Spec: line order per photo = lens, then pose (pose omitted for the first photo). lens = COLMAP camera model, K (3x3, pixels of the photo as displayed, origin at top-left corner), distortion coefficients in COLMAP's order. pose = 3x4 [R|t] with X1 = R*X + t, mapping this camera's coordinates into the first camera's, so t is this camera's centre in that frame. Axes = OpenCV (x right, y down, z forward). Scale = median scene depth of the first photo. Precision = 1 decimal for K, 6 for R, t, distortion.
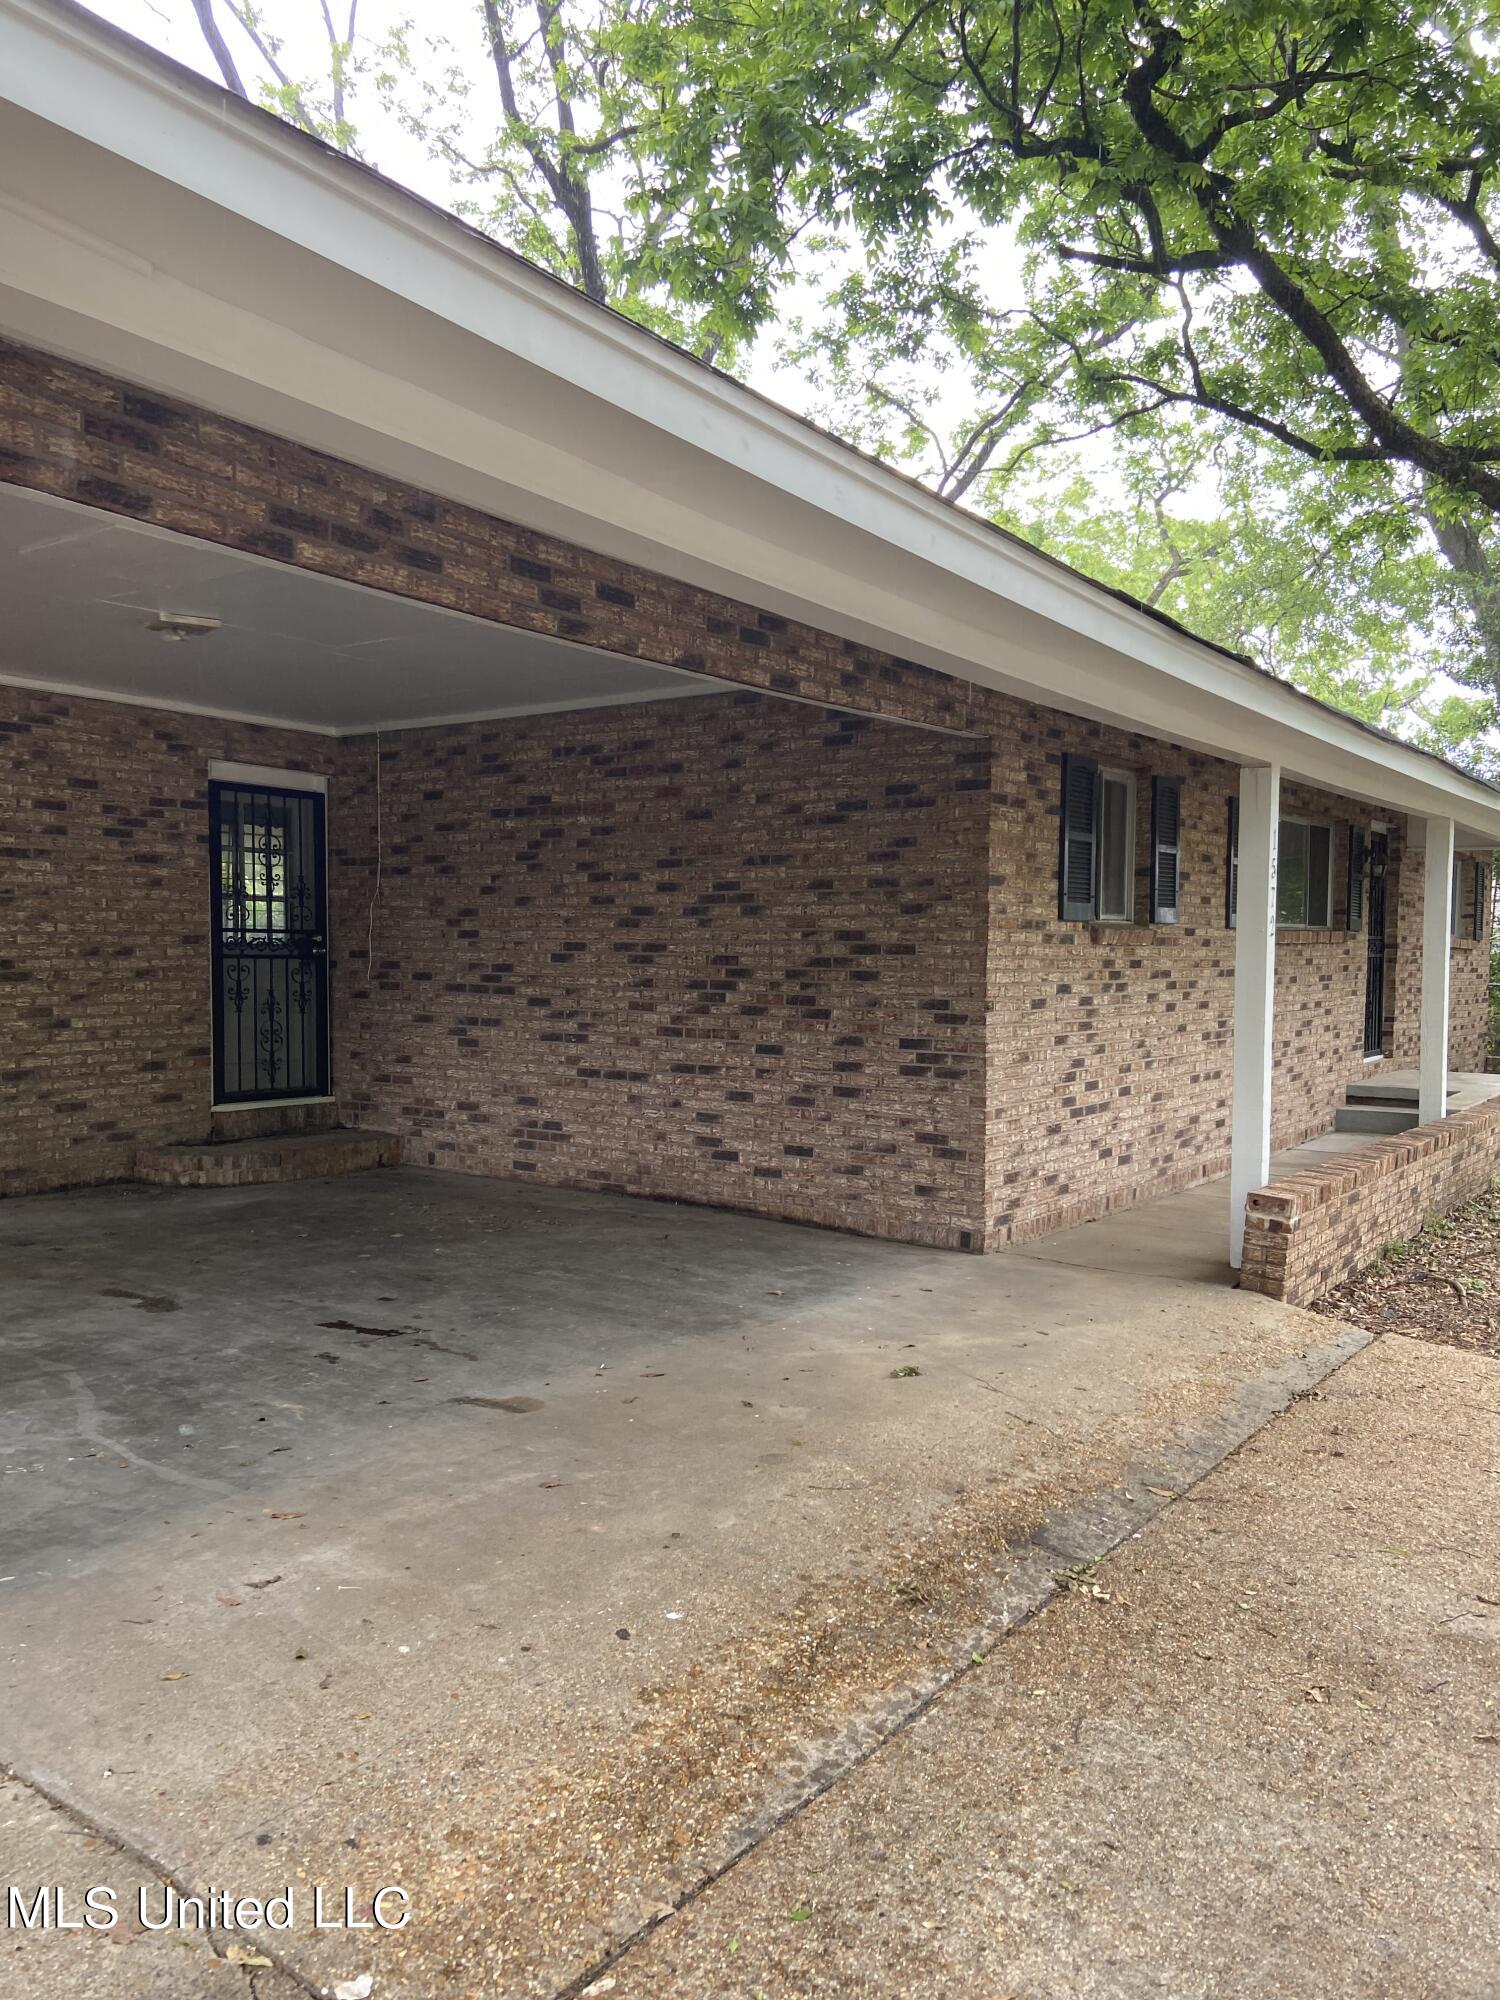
lens RADIAL K [[1482.4, 0, 766.2], [0, 1482.4, 1013.8], [0, 0, 1]] dist [0.125857, -0.163517]
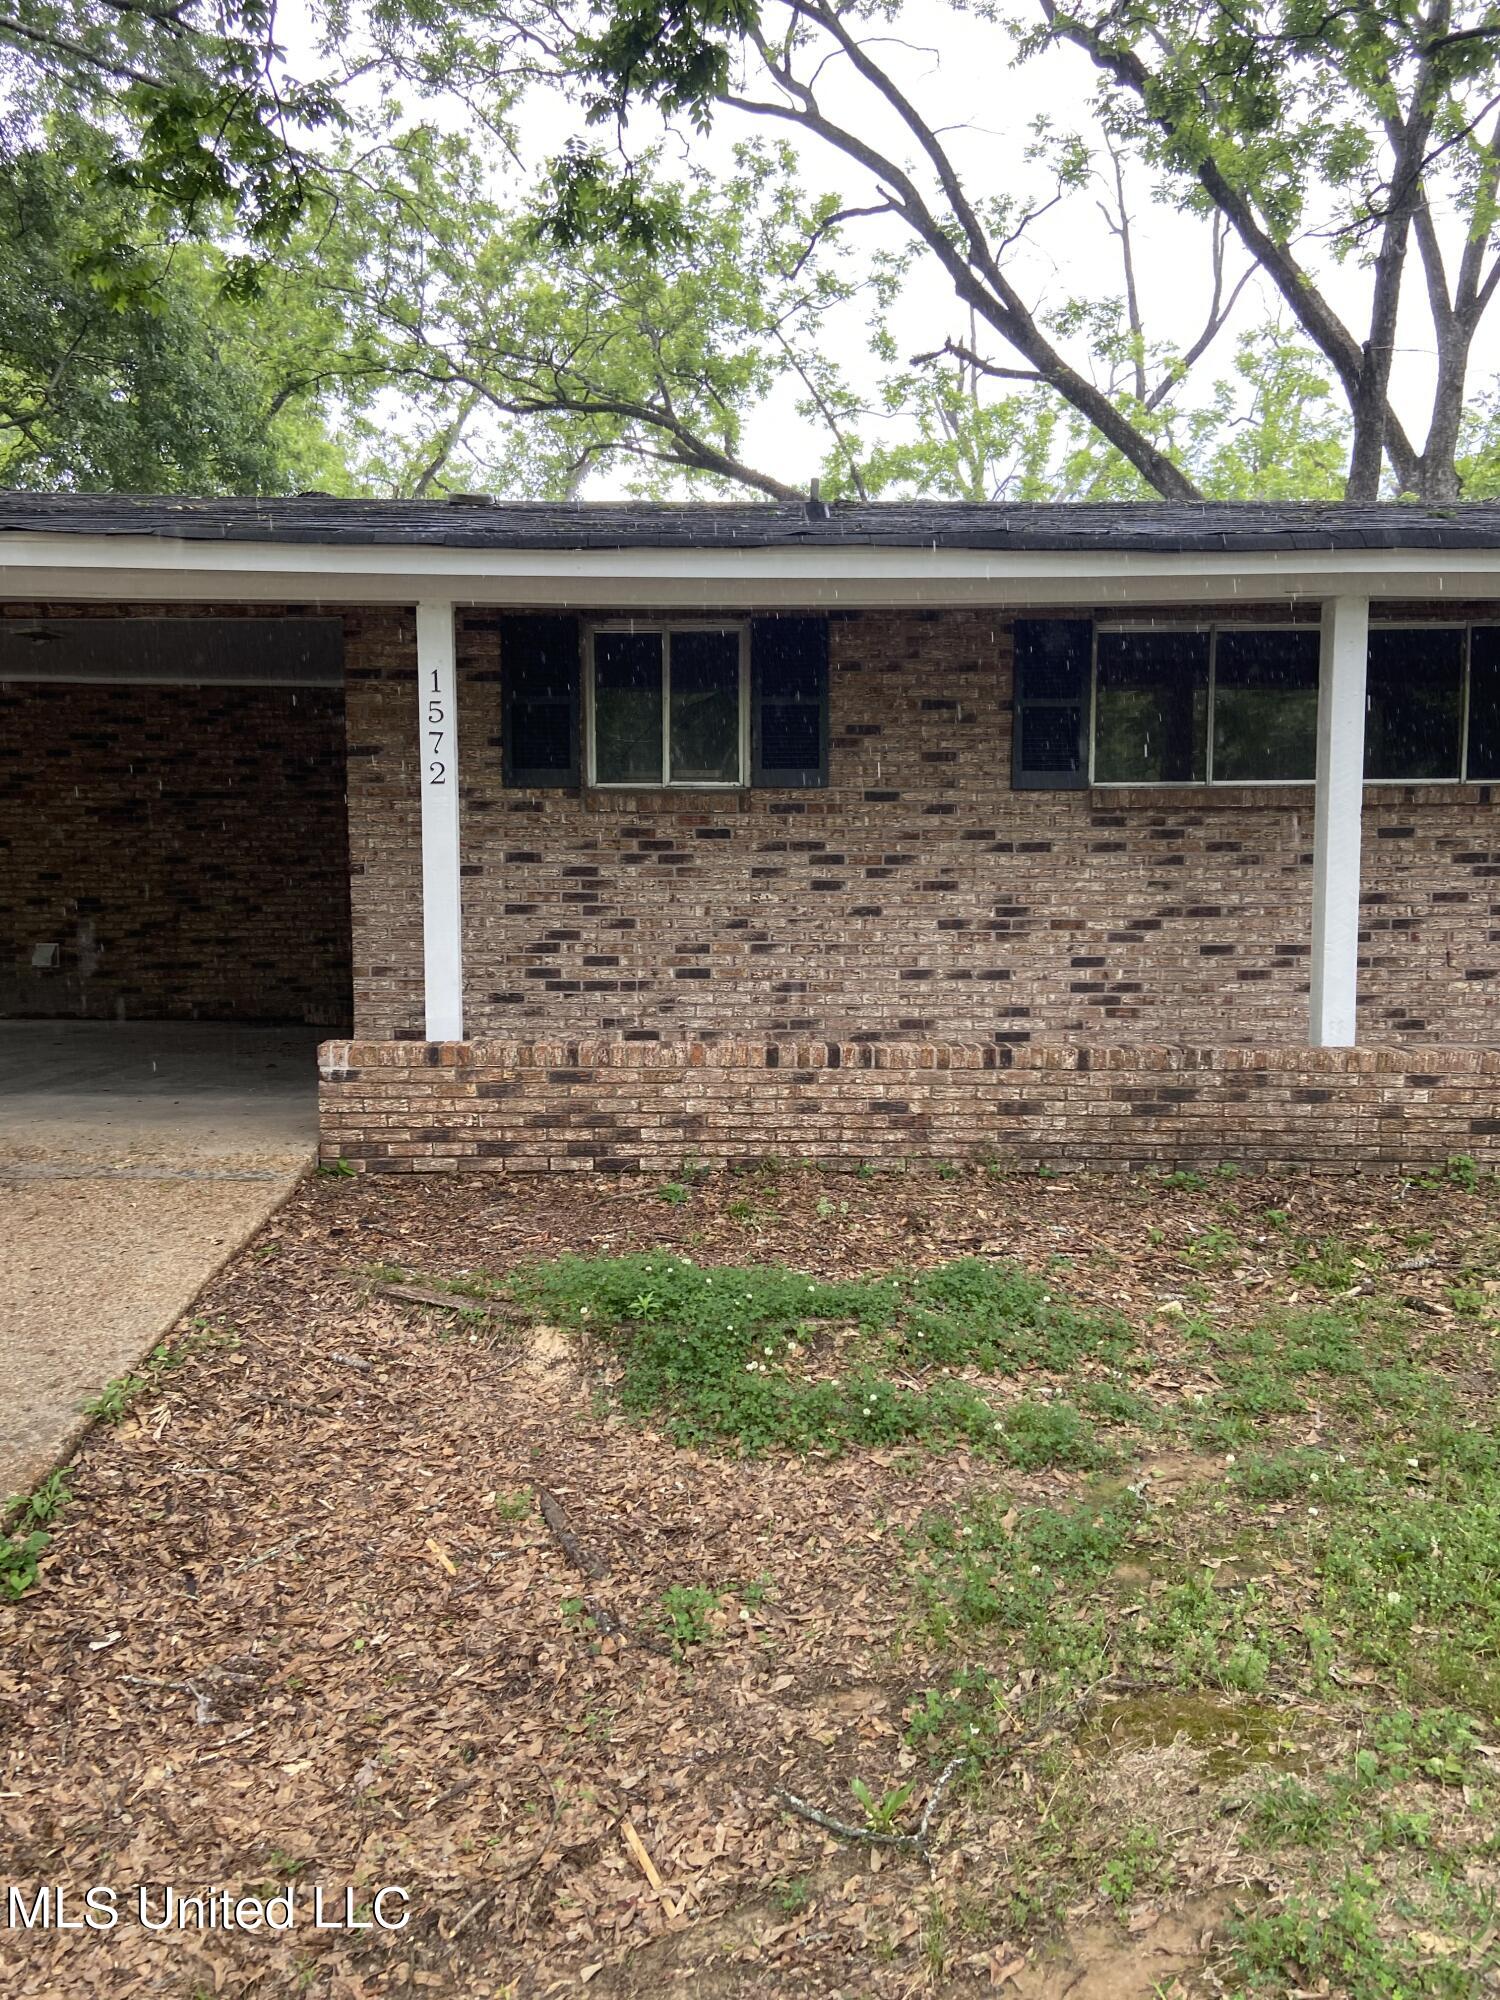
lens RADIAL K [[1482.4, 0, 766.2], [0, 1482.4, 1013.8], [0, 0, 1]] dist [0.125857, -0.163517]
pose [[0.607814, 0.044009, -0.792859, 1.026694], [-0.031087, 0.999016, 0.031620, 0.048139], [0.793471, 0.005429, 0.608584, 0.498492]]
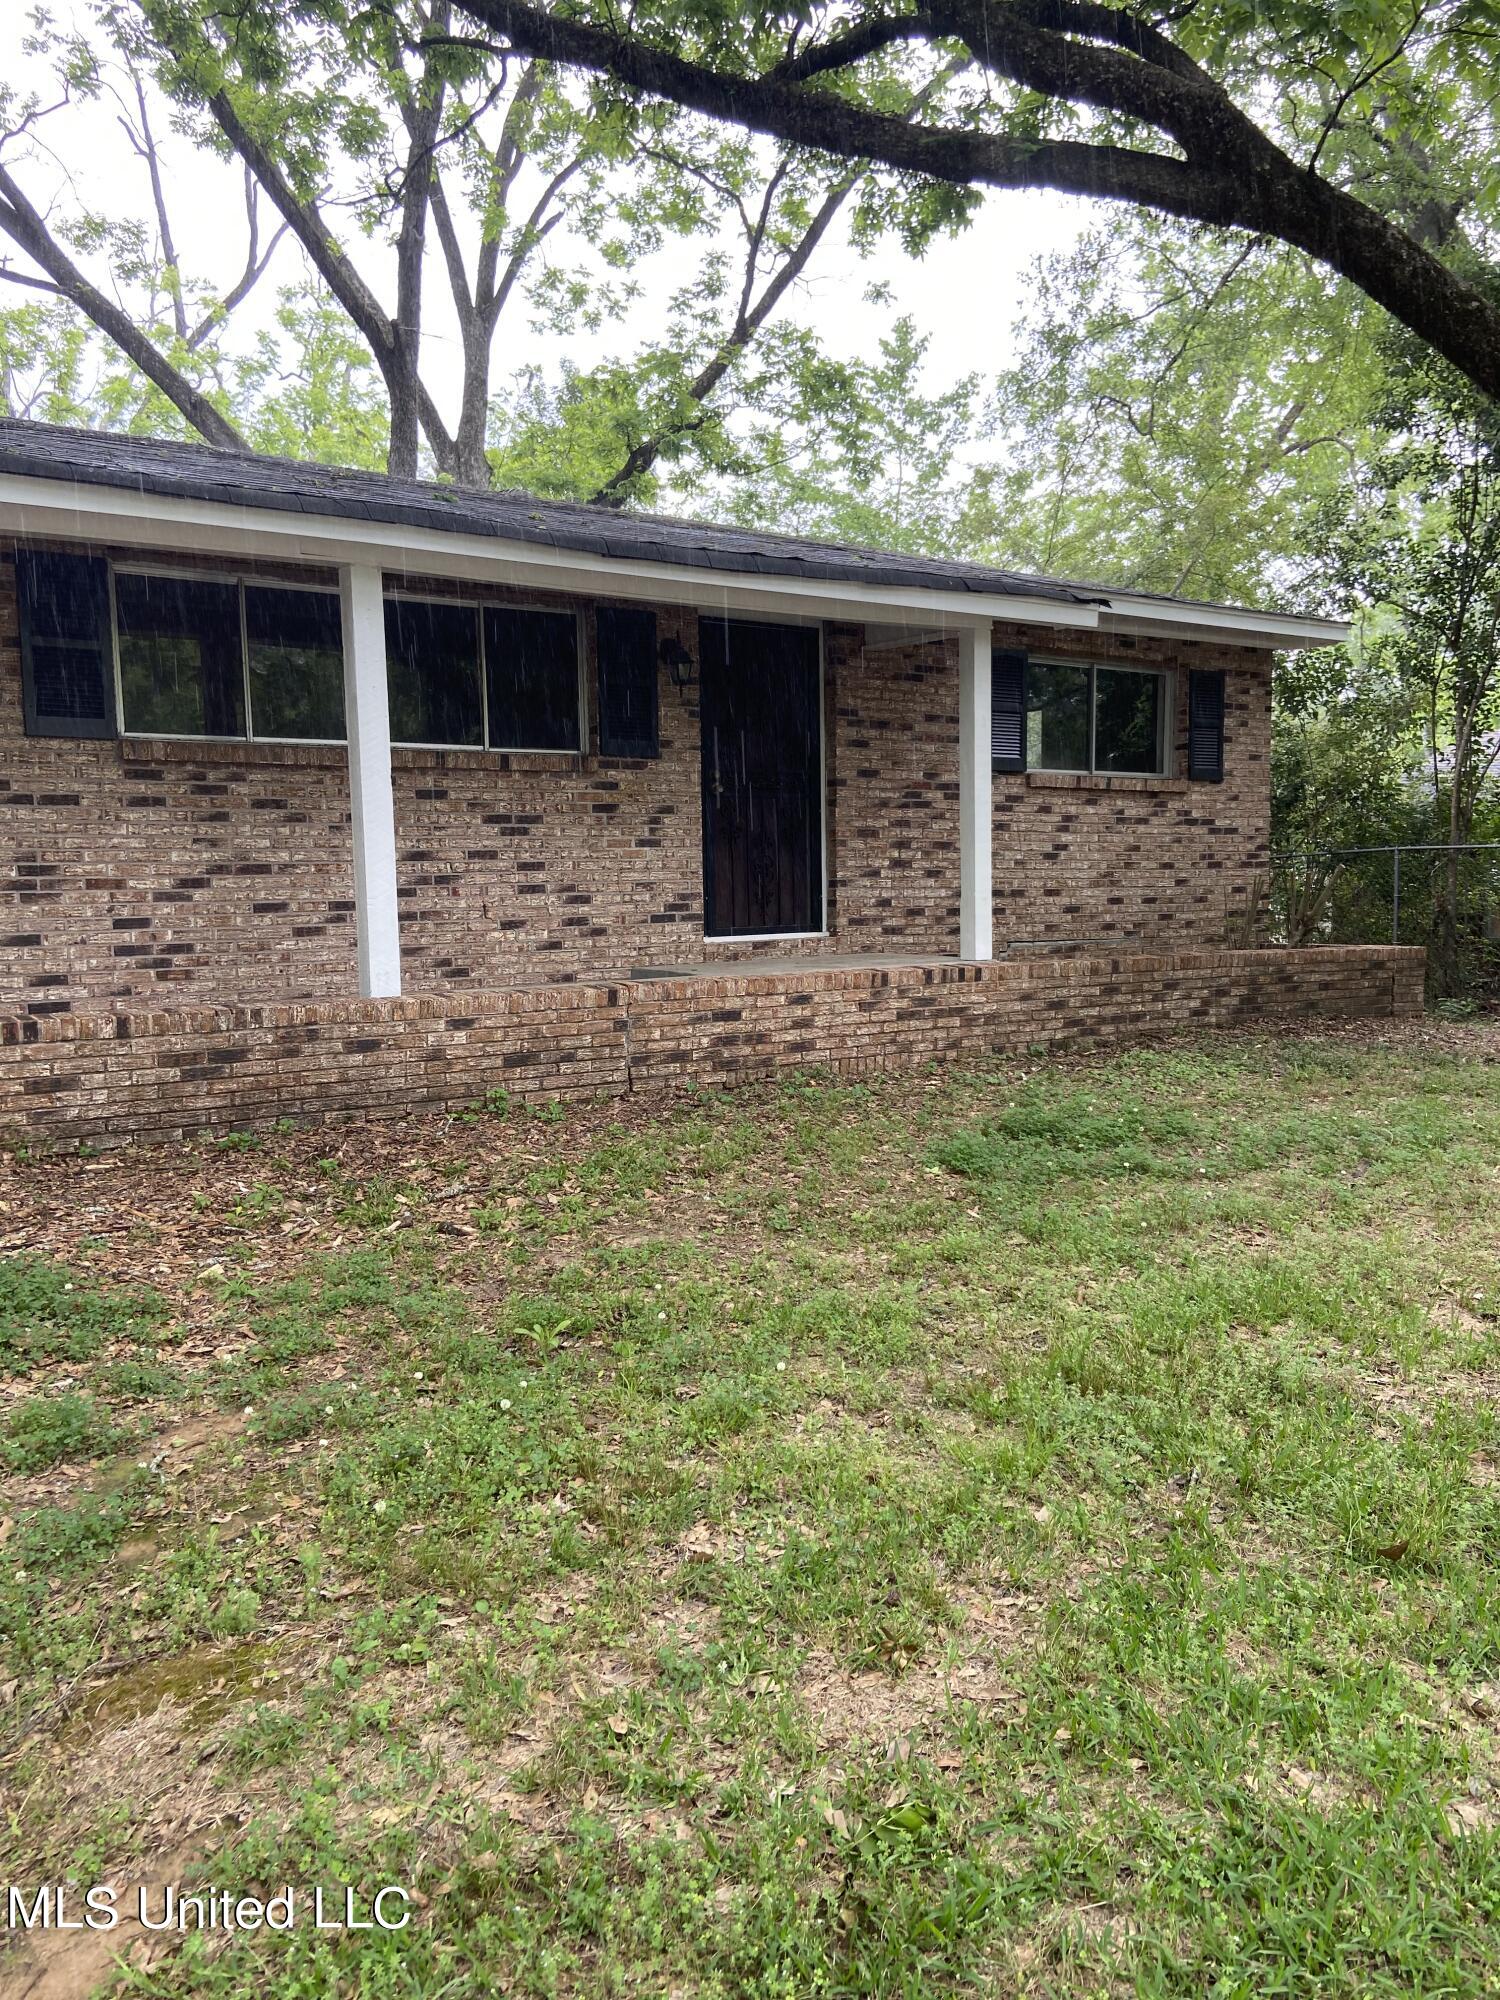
lens RADIAL K [[1479.7, 0, 753.3], [0, 1479.7, 999.8], [0, 0, 1]] dist [0.120068, -0.157879]
pose [[0.944055, 0.006896, -0.329717, 1.049895], [0.007909, 0.999020, 0.043538, 0.048400], [0.329694, -0.043710, 0.943075, 0.509915]]
